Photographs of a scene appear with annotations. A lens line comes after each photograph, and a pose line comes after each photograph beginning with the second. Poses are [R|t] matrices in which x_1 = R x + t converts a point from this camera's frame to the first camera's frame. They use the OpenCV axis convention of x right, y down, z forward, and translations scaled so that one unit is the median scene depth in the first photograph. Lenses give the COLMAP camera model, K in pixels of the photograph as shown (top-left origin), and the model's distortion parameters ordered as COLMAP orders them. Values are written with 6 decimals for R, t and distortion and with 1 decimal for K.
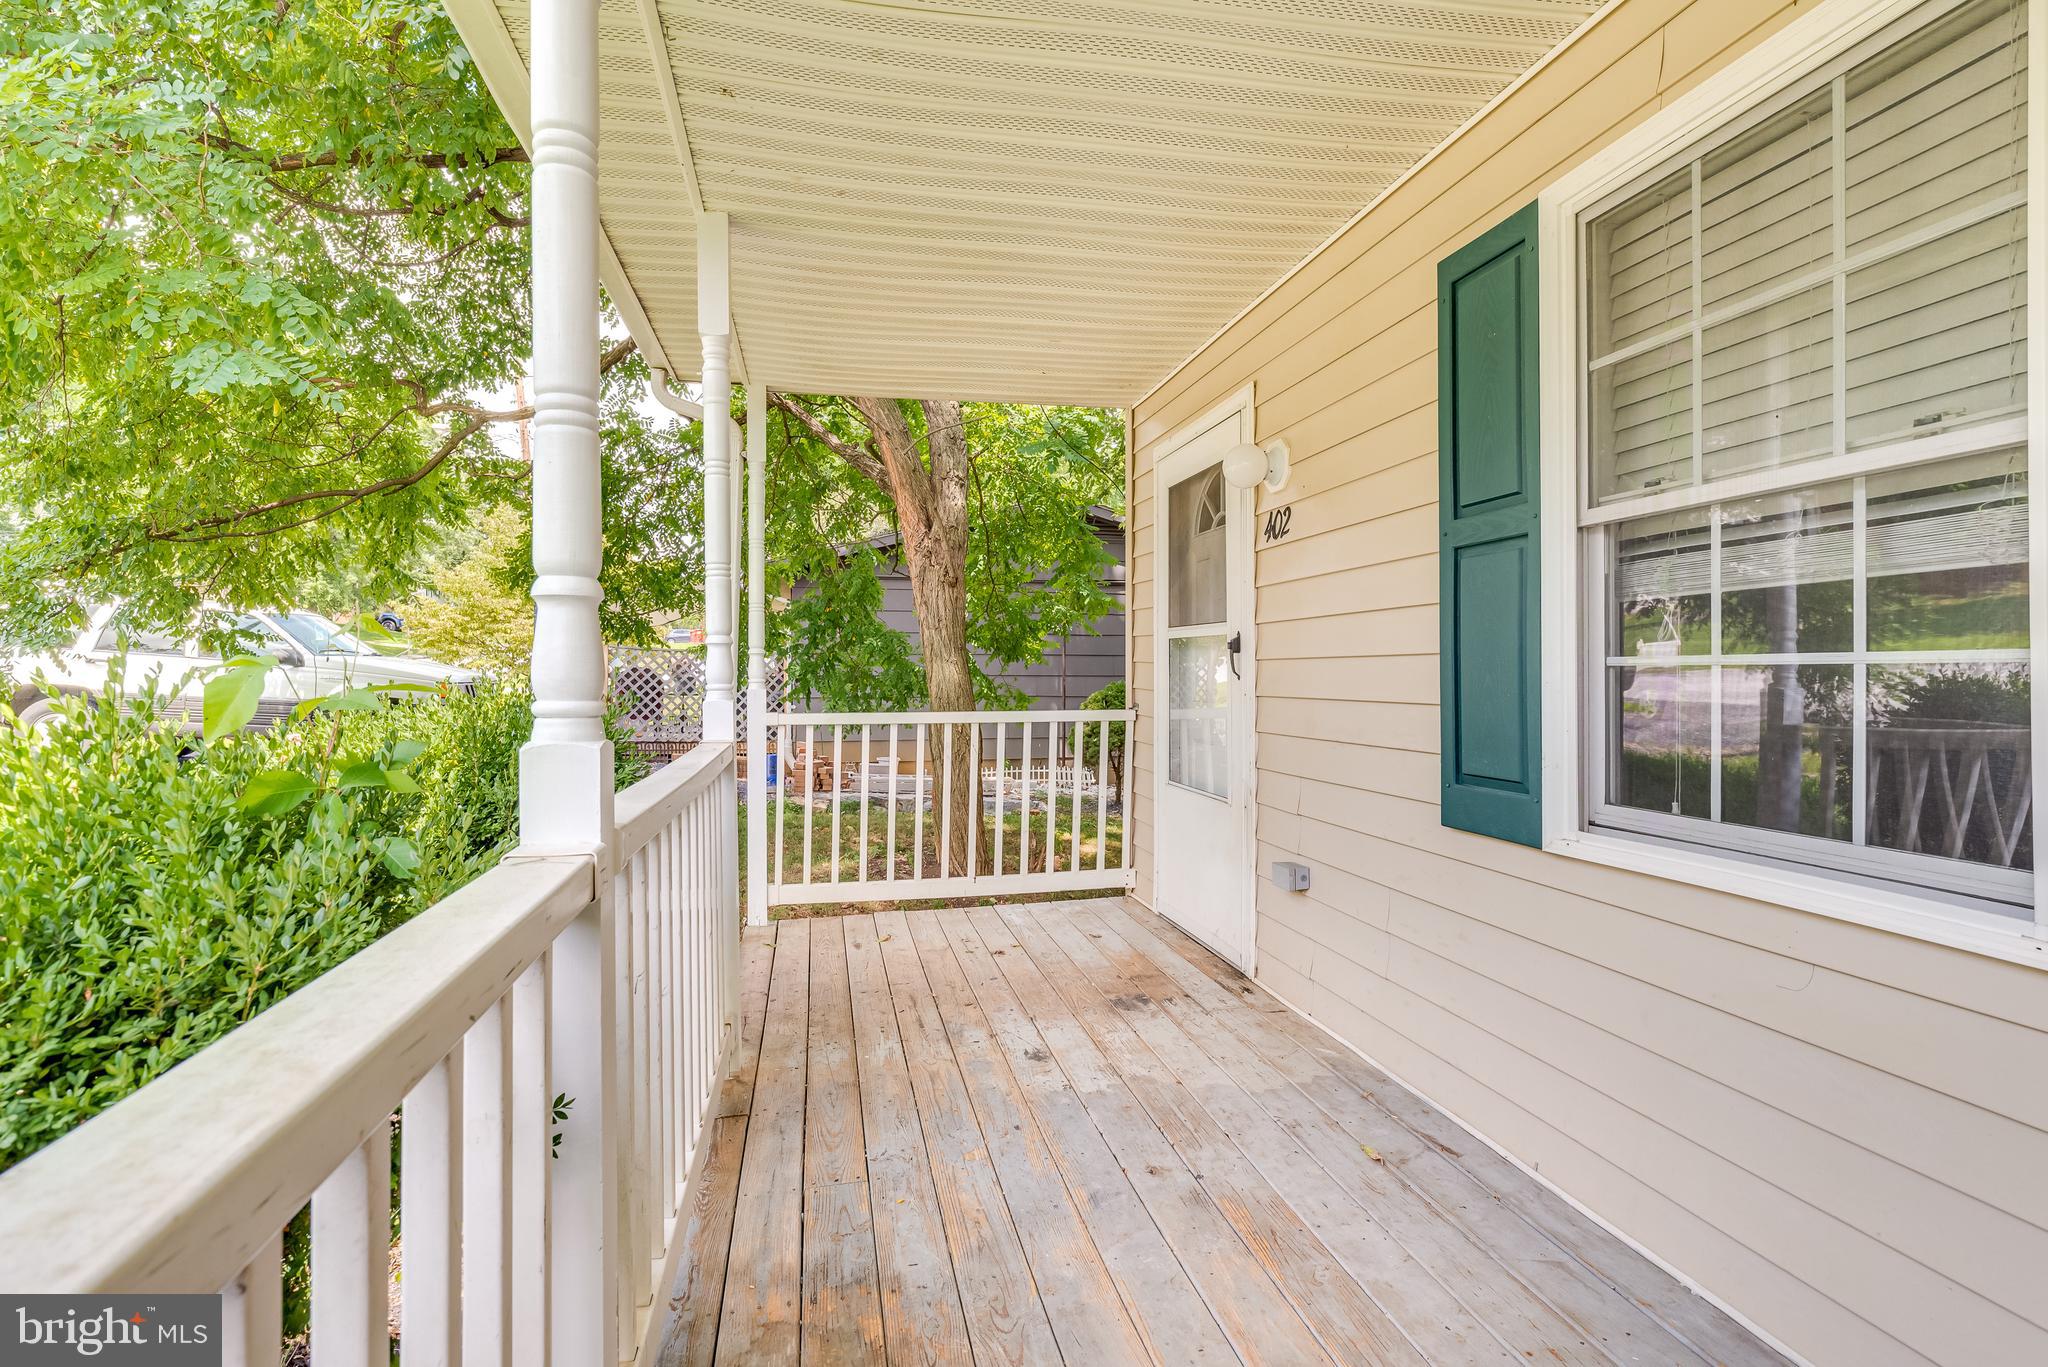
lens RADIAL K [[980.3, 0, 1027.3], [0, 980.3, 669.3], [0, 0, 1]] dist [0.000877, 0.002379]
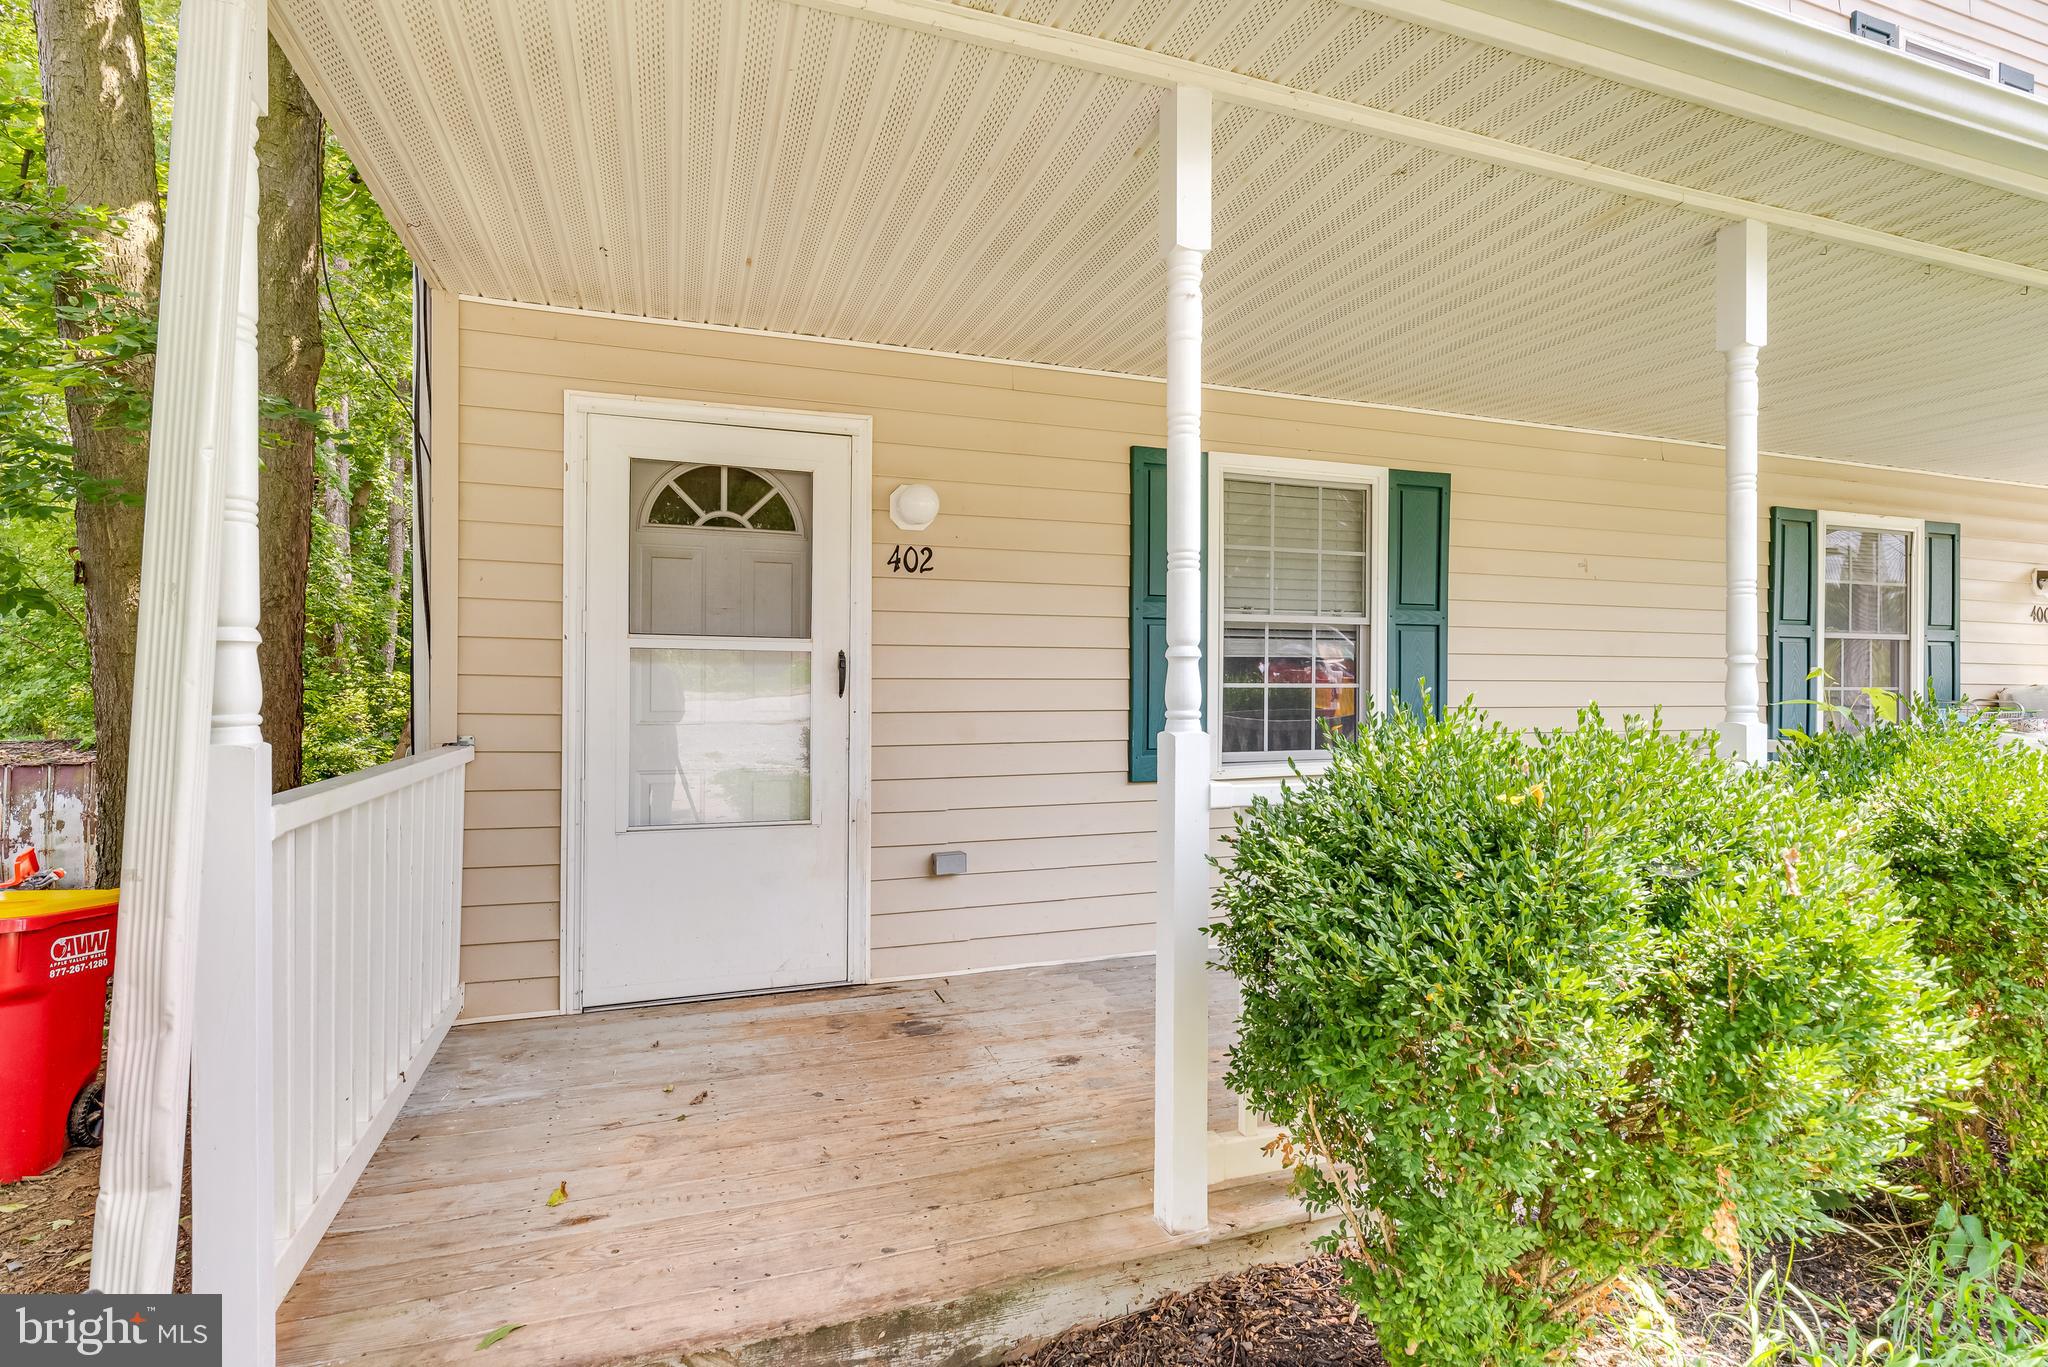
lens RADIAL K [[980.3, 0, 1000.3], [0, 980.3, 681.5], [0, 0, 1]] dist [0.000877, 0.002379]
pose [[-0.115507, 0.009610, 0.993260, -1.134763], [-0.004324, 0.999939, -0.010178, 0.005314], [-0.993297, -0.005471, -0.115459, 1.334494]]
